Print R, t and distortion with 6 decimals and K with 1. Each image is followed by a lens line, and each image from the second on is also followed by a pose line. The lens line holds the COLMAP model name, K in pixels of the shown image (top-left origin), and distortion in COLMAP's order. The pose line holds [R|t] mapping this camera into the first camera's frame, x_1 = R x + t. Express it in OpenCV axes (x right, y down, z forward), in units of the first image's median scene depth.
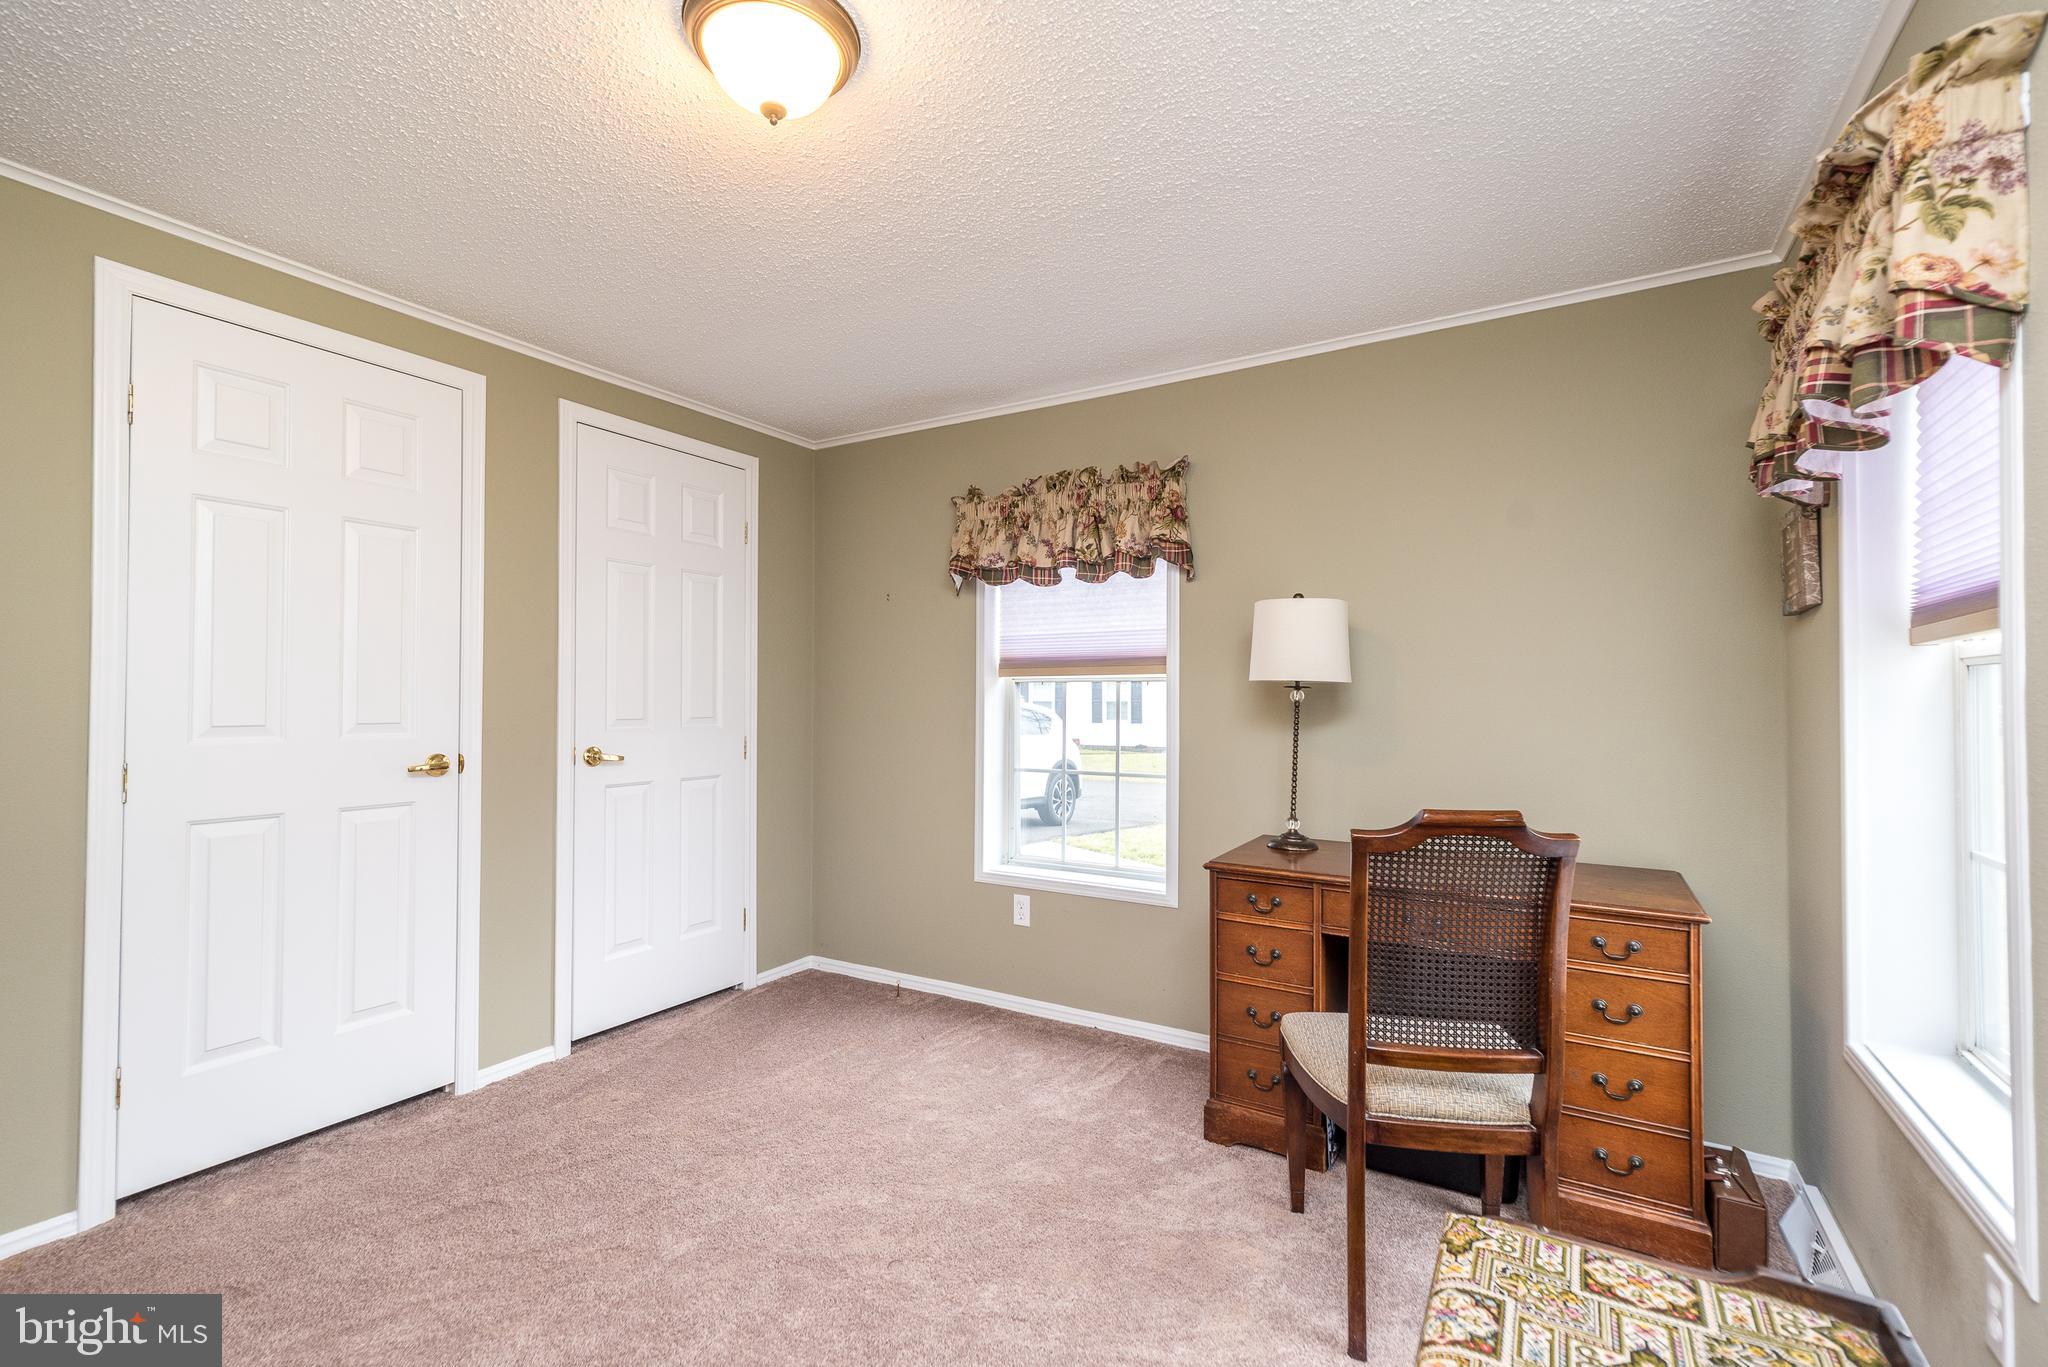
lens RADIAL K [[899.7, 0, 1020.9], [0, 899.7, 686.3], [0, 0, 1]] dist [0.009947, -0.000191]
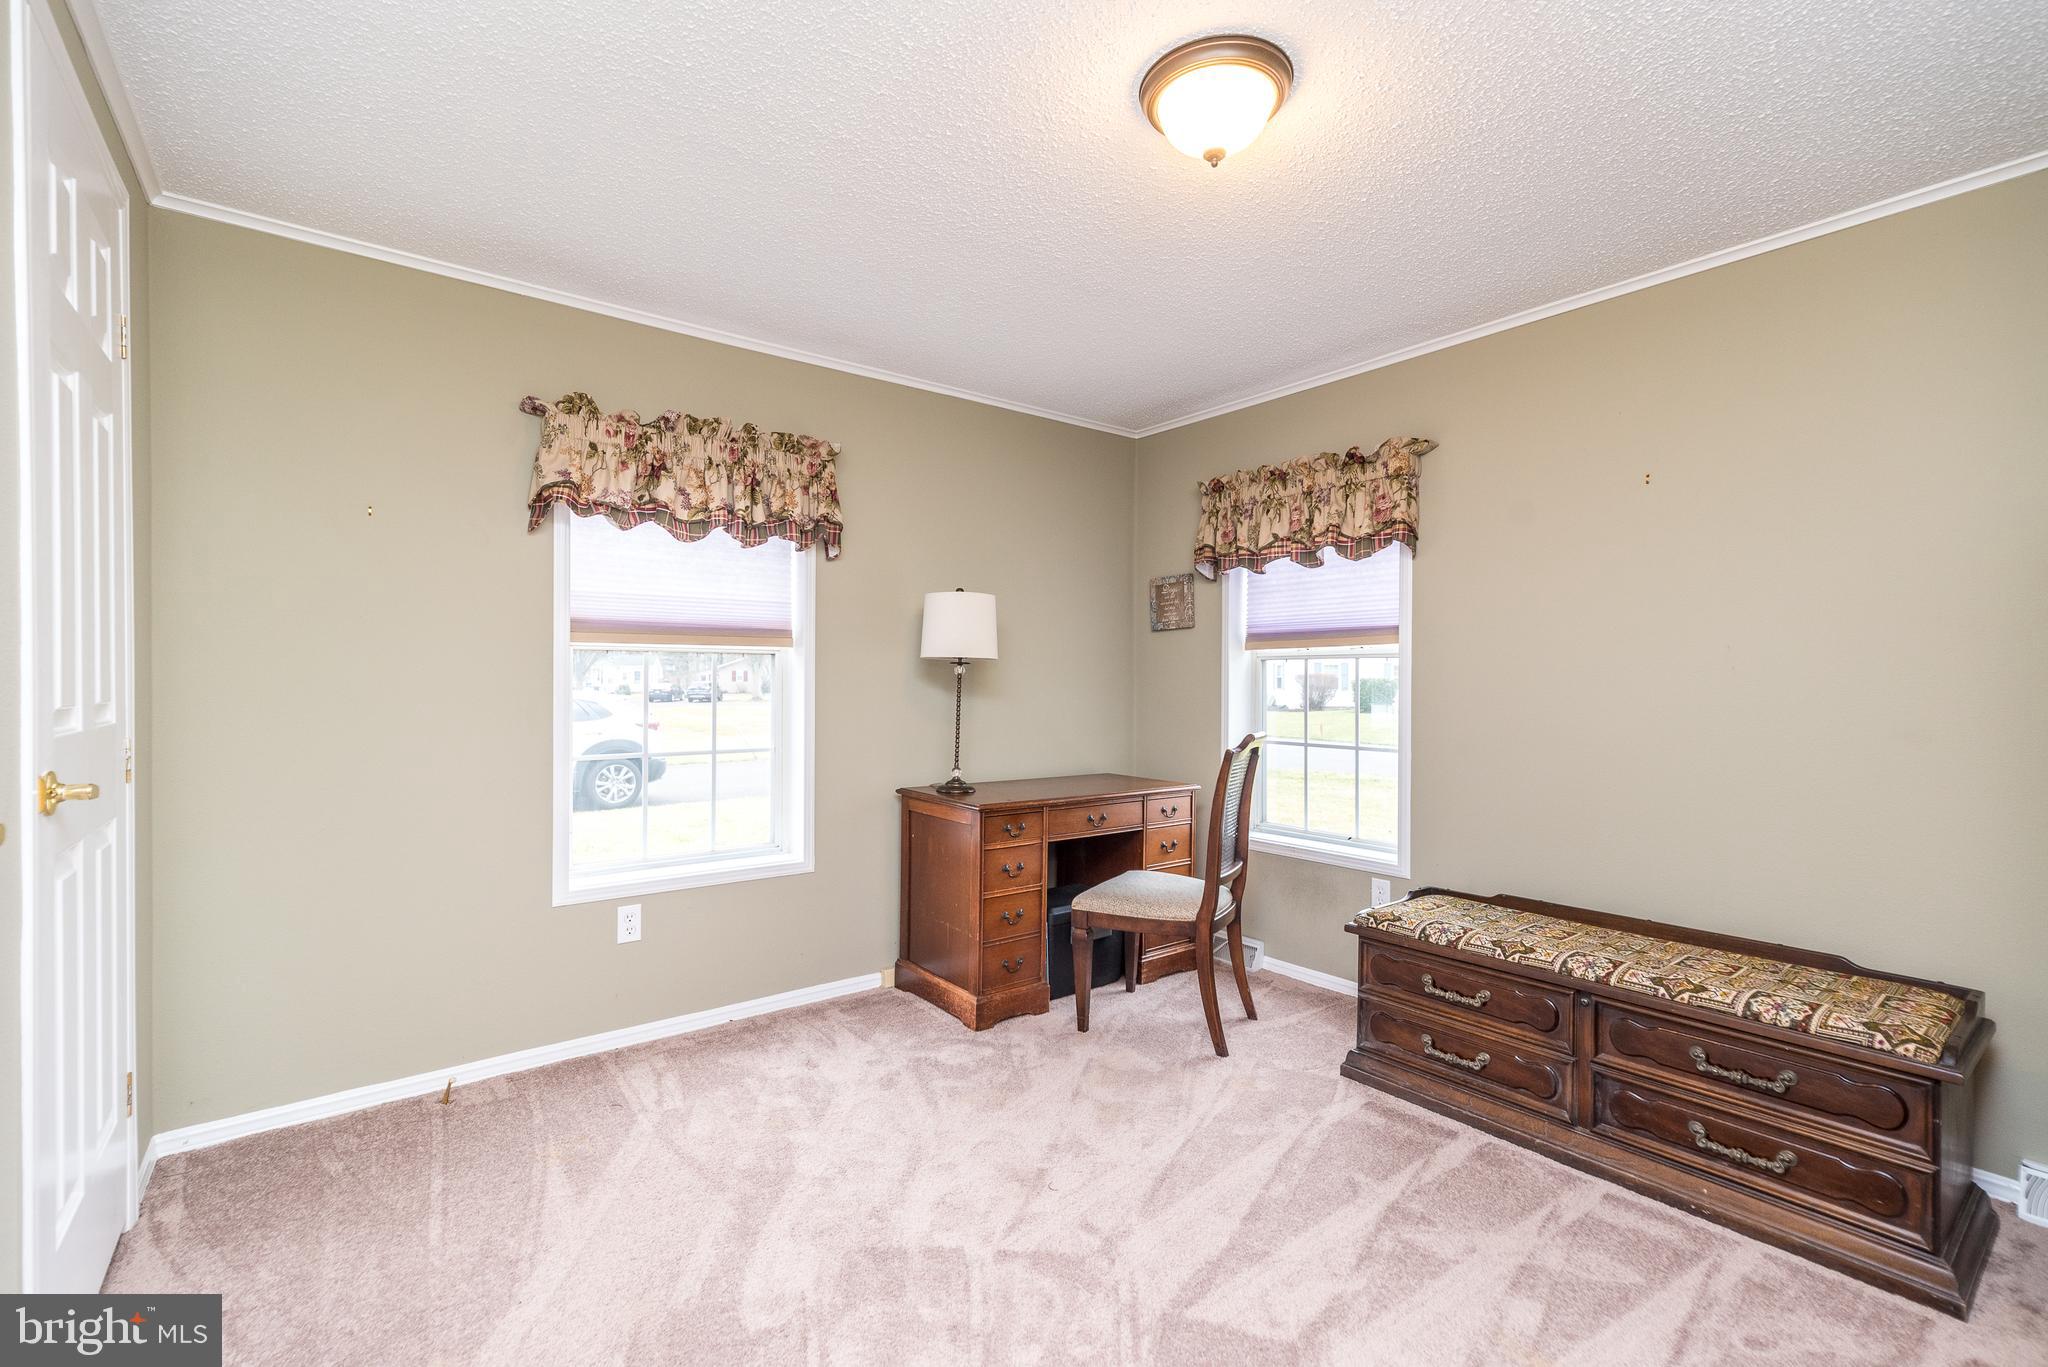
lens RADIAL K [[882.4, 0, 1016.2], [0, 882.4, 686.9], [0, 0, 1]] dist [0.008739, -0.000078]
pose [[0.369887, -0.006589, 0.929053, -0.685967], [-0.013968, 0.999822, 0.012652, 0.015126], [-0.928972, -0.017657, 0.369729, 0.402678]]
